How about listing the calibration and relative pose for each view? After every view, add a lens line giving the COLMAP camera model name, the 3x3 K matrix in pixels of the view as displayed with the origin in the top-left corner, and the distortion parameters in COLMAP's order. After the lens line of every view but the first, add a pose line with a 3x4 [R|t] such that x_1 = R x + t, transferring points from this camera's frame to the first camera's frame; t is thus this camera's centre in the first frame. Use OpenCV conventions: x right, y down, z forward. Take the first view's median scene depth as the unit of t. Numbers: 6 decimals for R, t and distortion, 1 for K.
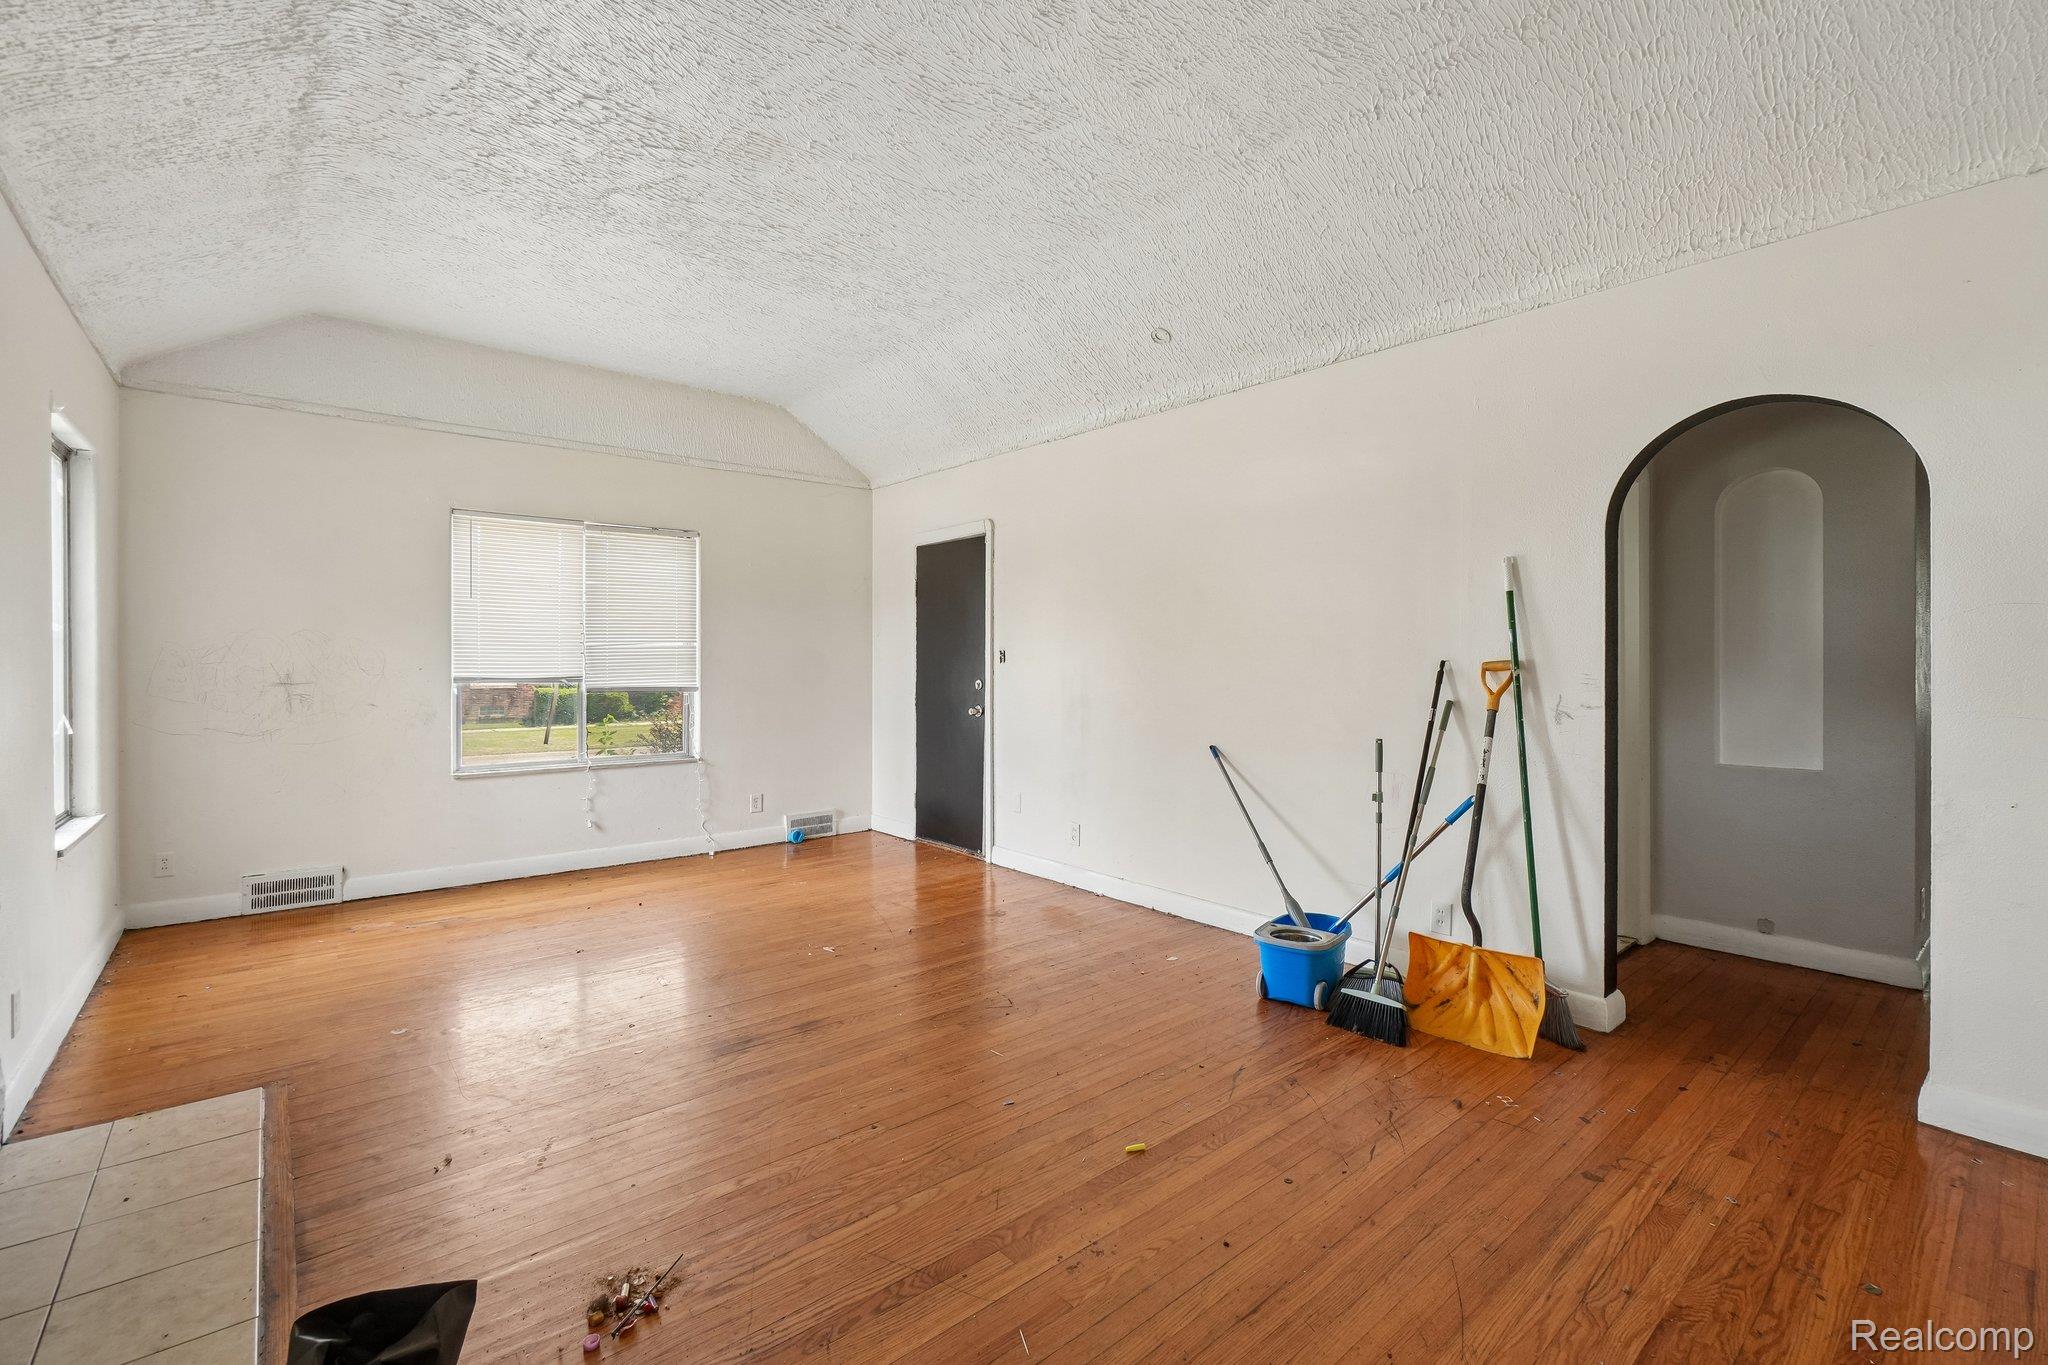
lens RADIAL K [[888.1, 0, 1039.3], [0, 888.1, 667.1], [0, 0, 1]] dist [-0.007480, 0.001932]
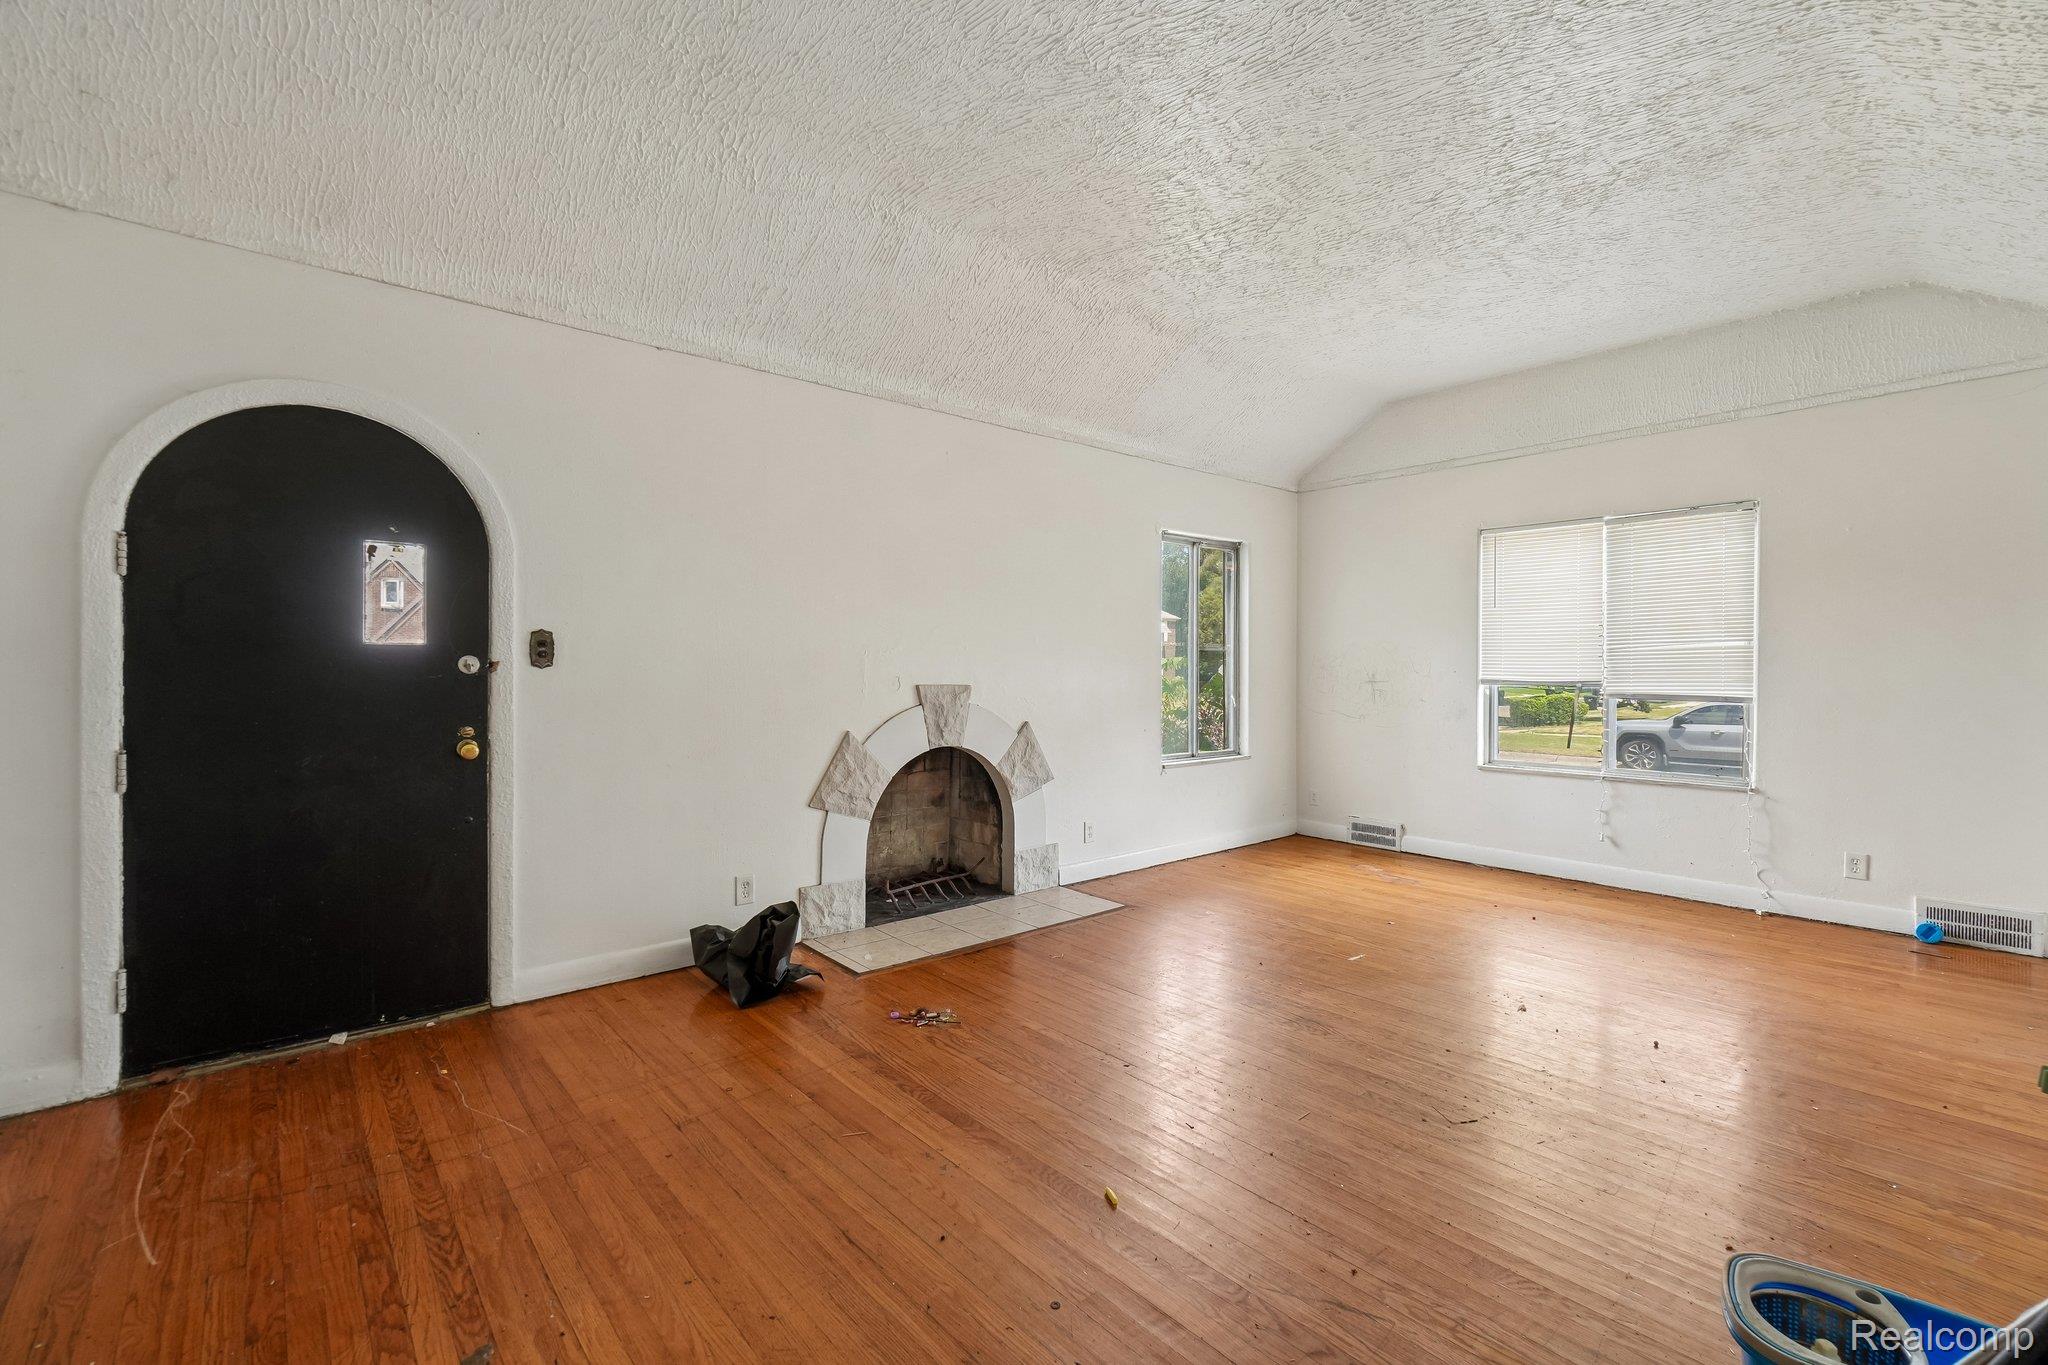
lens RADIAL K [[888.1, 0, 1030.3], [0, 888.1, 675.0], [0, 0, 1]] dist [-0.007480, 0.001932]
pose [[0.008807, 0.008660, -0.999924, 0.472101], [-0.008337, 0.999928, 0.008587, 0.001306], [0.999926, 0.008261, 0.008879, 0.422358]]
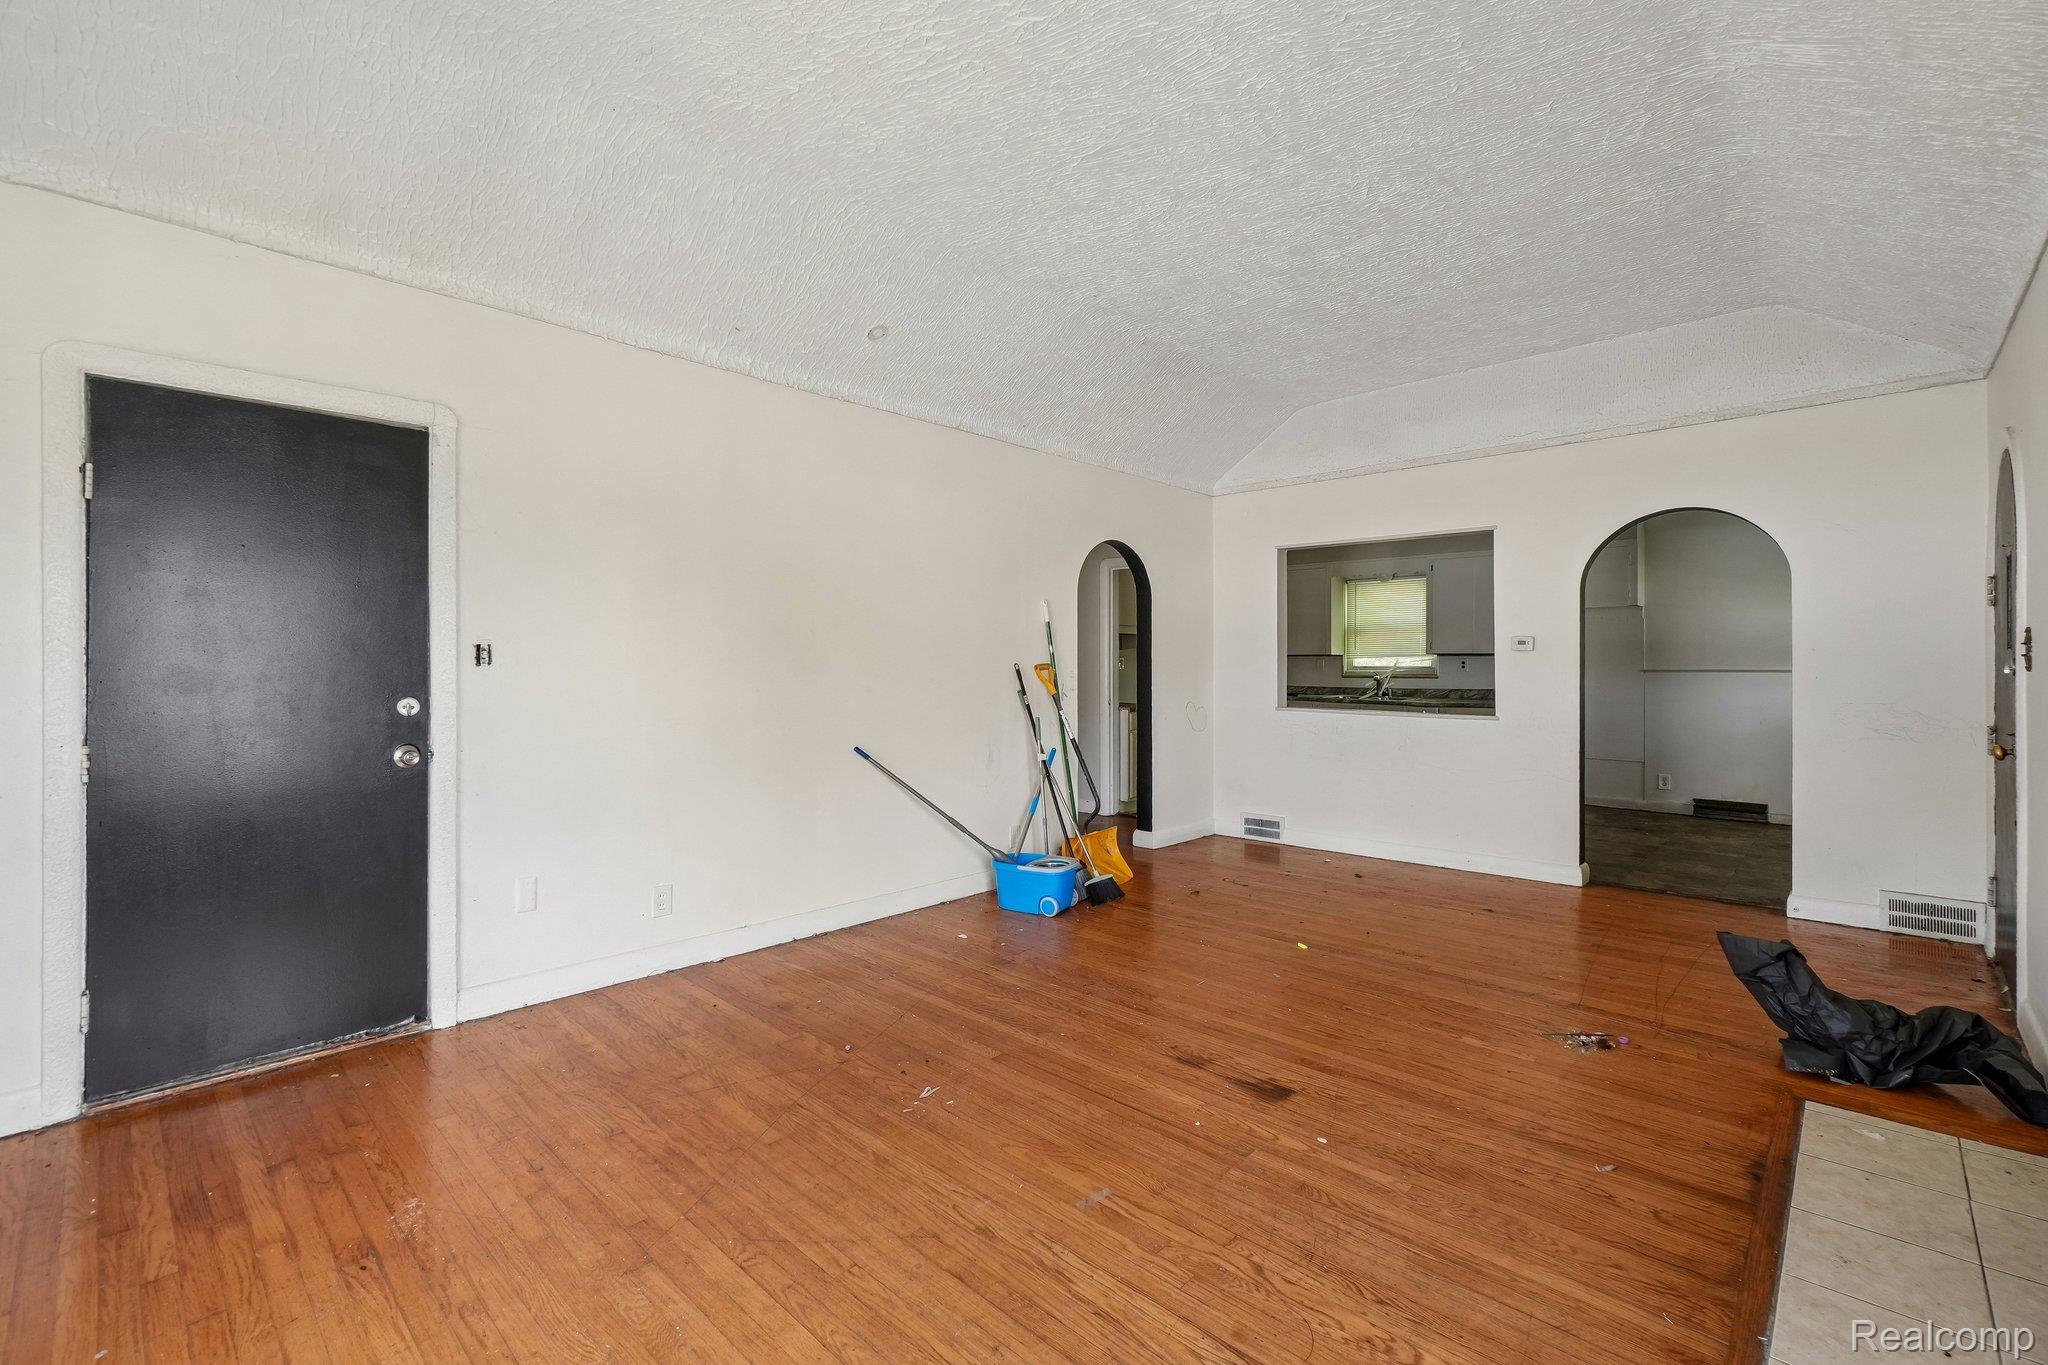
lens RADIAL K [[888.1, 0, 1024.0], [0, 888.1, 674.1], [0, 0, 1]] dist [-0.007480, 0.001932]
pose [[-0.085770, -0.009677, 0.996268, -0.725131], [0.006512, 0.999926, 0.010274, -0.003872], [-0.996294, 0.007369, -0.085700, 0.783170]]
